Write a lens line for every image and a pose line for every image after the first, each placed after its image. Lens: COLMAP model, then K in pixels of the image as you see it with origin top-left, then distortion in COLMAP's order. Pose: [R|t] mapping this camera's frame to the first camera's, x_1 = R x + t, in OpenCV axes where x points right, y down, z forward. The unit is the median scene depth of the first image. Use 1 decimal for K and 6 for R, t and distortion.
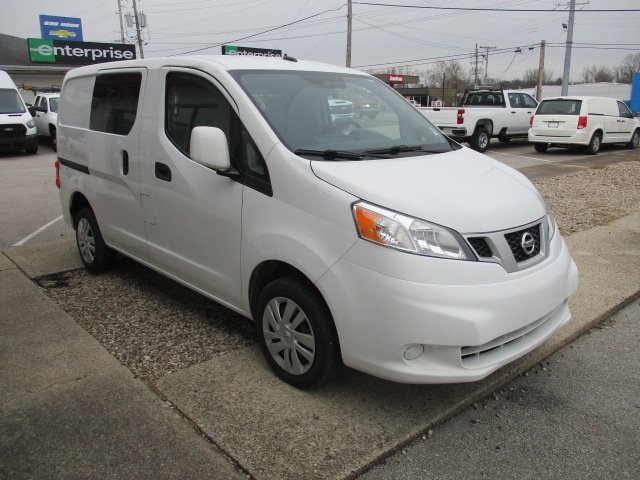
lens RADIAL K [[546.1, 0, 319.7], [0, 546.1, 241.4], [0, 0, 1]] dist [-0.035175, 0.014388]
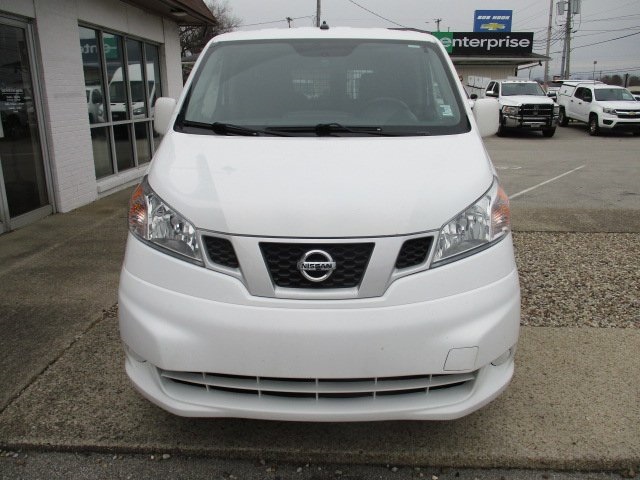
lens RADIAL K [[546.1, 0, 320.8], [0, 546.1, 238.5], [0, 0, 1]] dist [-0.035175, 0.014388]
pose [[0.717596, 0.180060, -0.672781, 0.105557], [-0.174898, 0.981636, 0.076172, -0.010473], [0.674141, 0.063007, 0.735910, 0.062228]]
